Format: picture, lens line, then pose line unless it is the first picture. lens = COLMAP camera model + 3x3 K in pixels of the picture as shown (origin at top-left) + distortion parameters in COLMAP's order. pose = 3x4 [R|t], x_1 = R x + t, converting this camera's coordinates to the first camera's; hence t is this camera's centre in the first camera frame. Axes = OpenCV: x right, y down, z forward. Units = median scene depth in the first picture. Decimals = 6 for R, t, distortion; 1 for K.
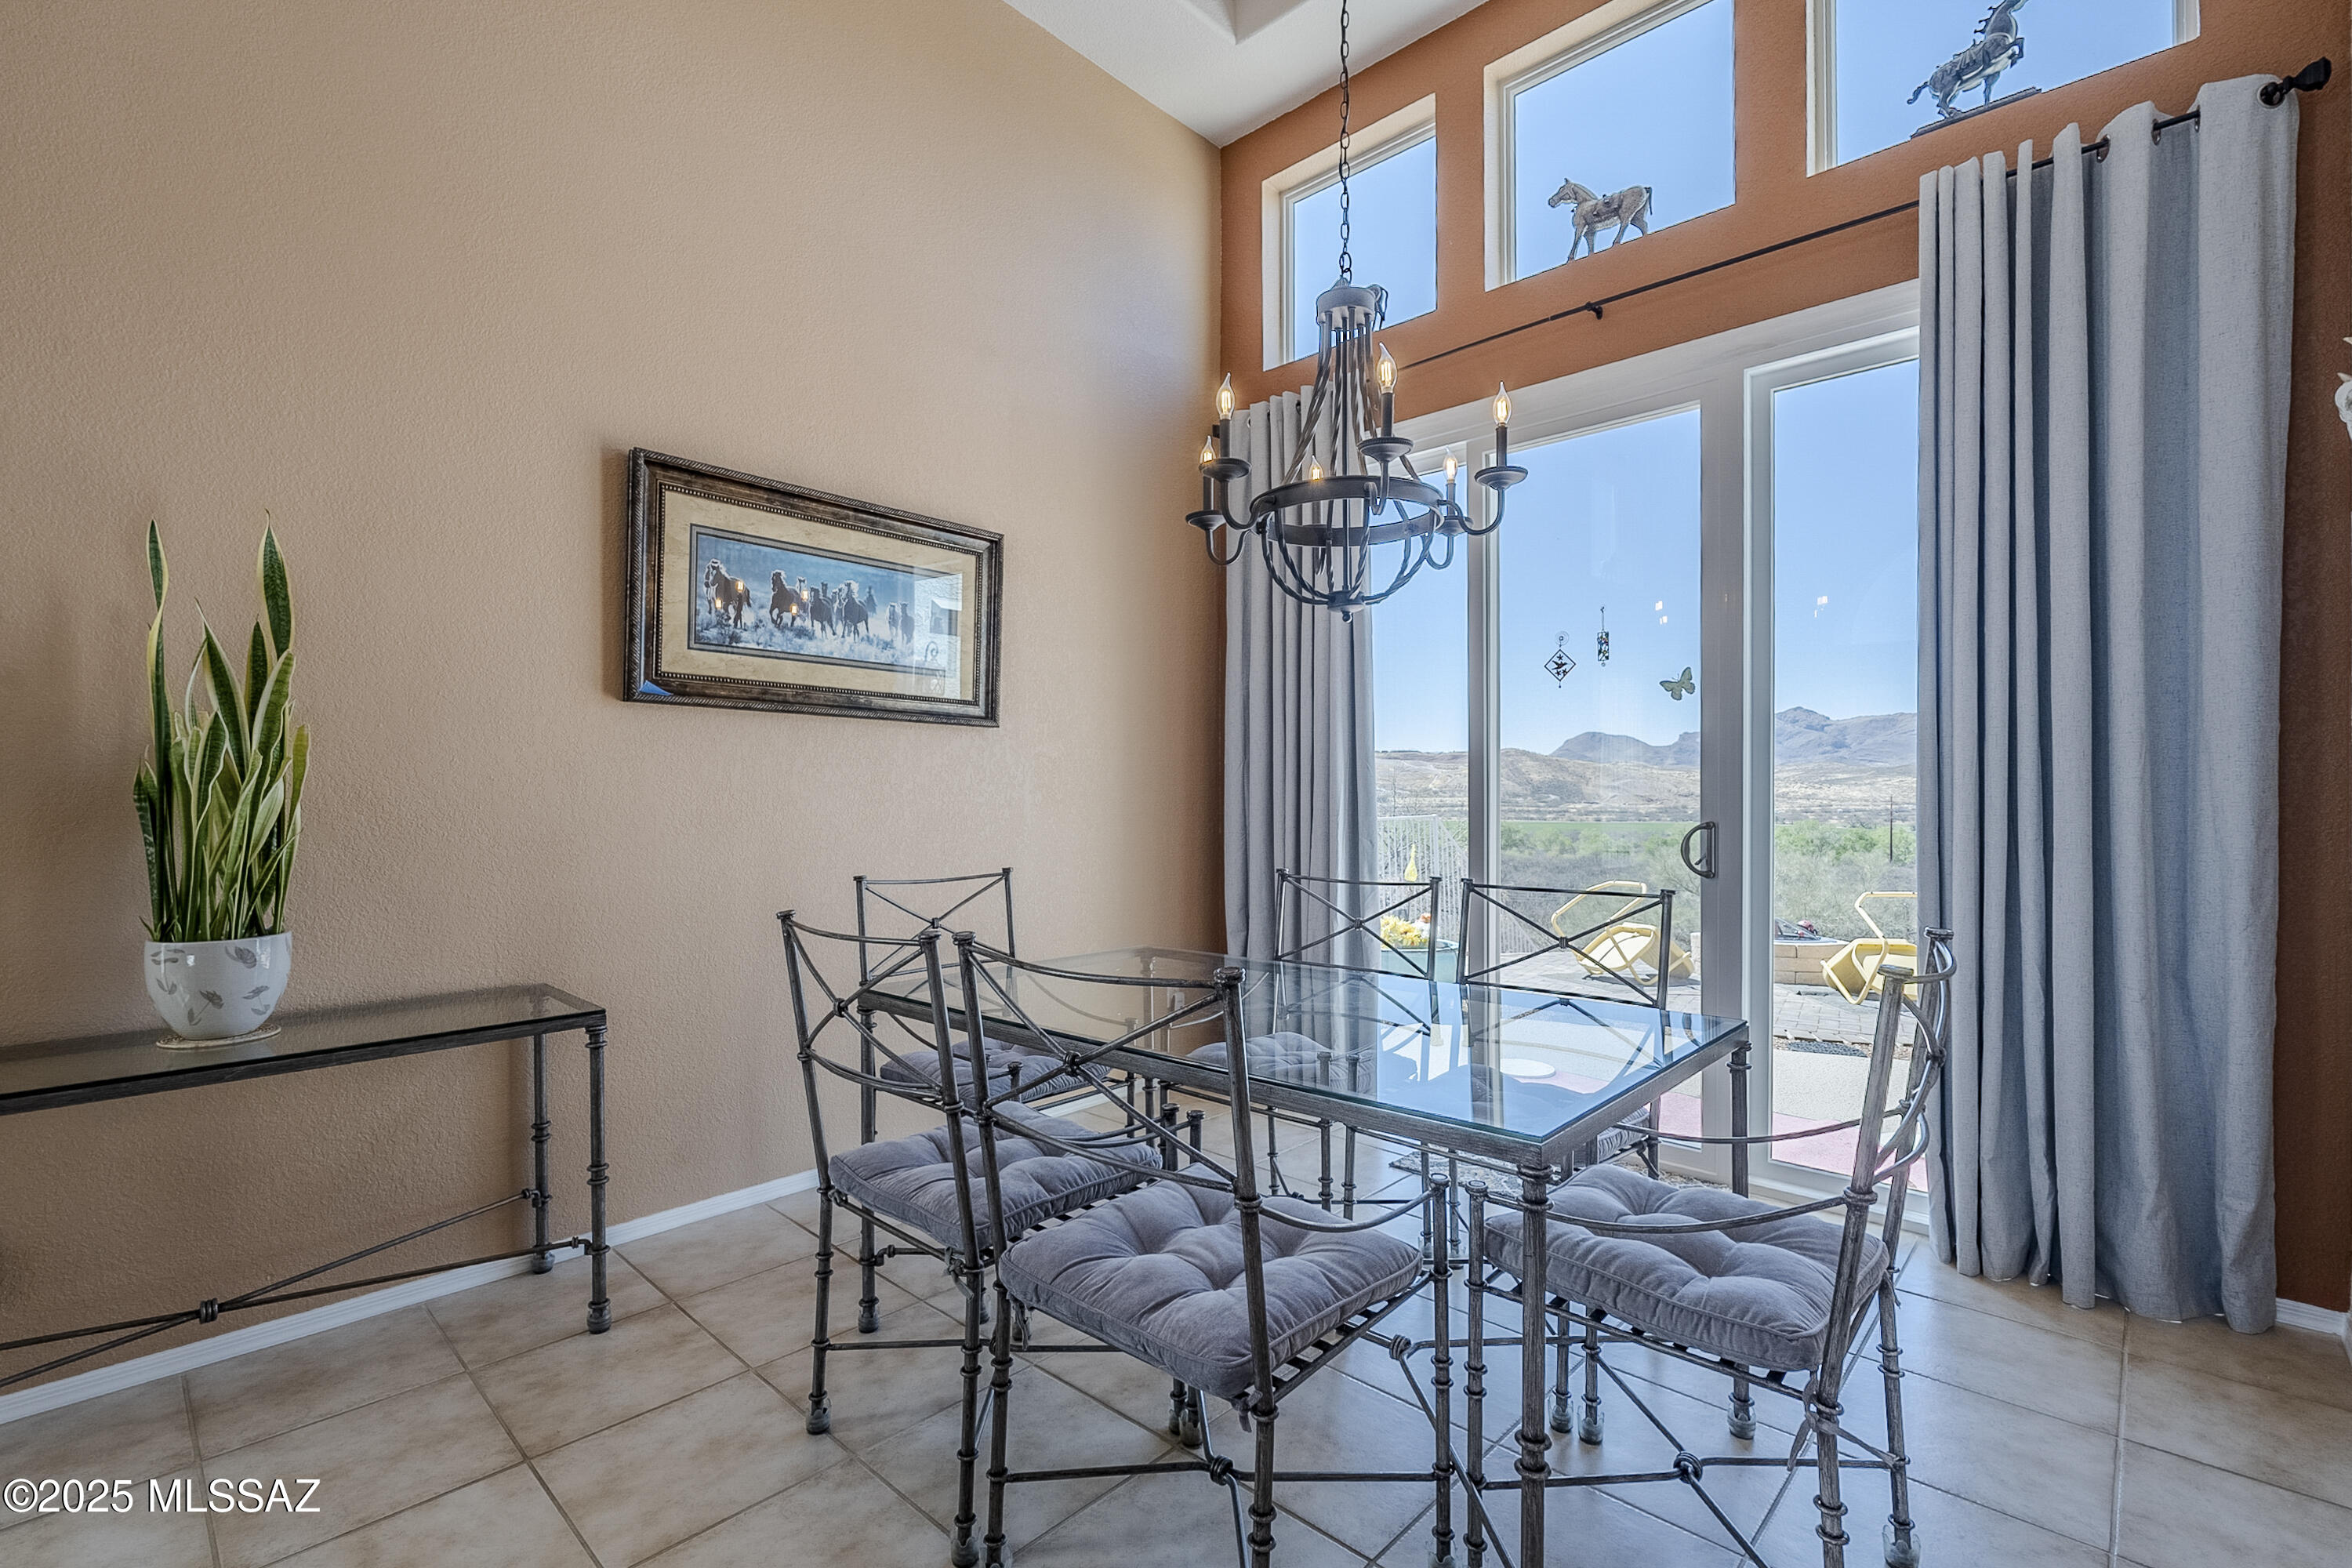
lens RADIAL K [[1042.9, 0, 1173.0], [0, 1042.9, 791.3], [0, 0, 1]] dist [-0.002009, -0.000836]
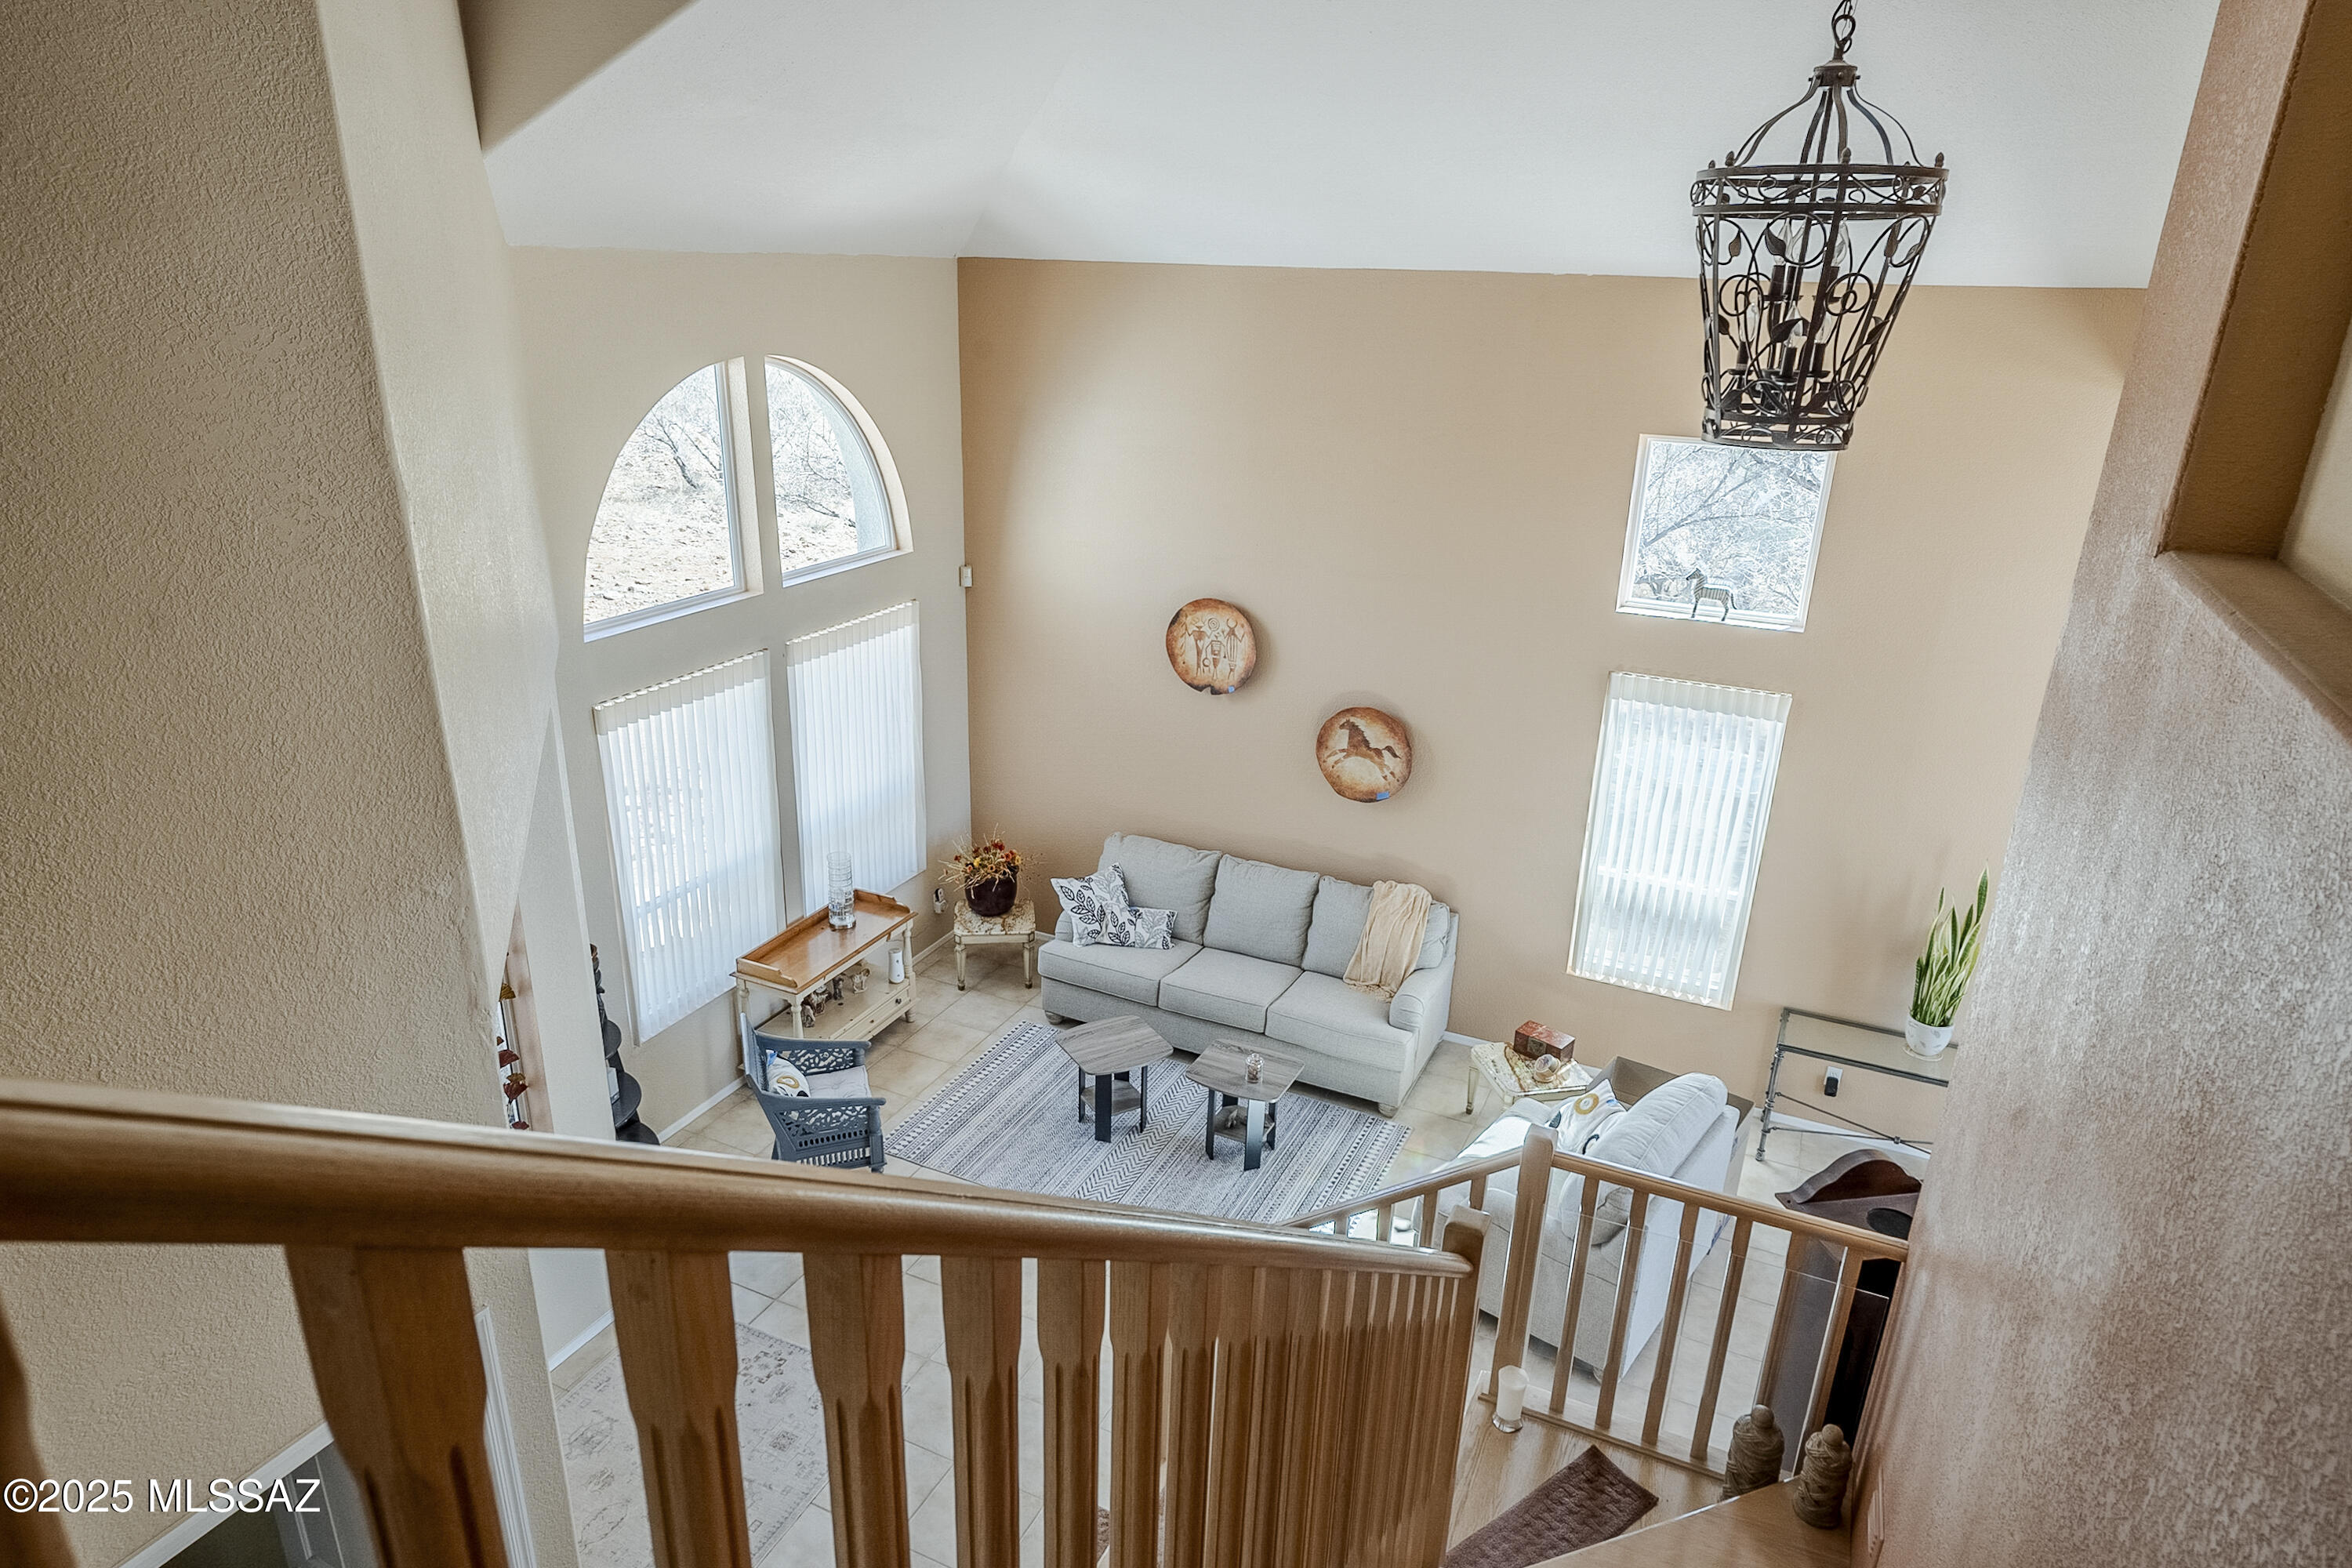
lens RADIAL K [[1402.7, 0, 1175.5], [0, 1402.7, 787.0], [0, 0, 1]] dist [-0.000822, -0.000101]
pose [[0.324508, 0.341186, -0.882206, 1.355420], [-0.028094, 0.935745, 0.351557, -1.582040], [0.945466, -0.089298, 0.313242, -1.822258]]
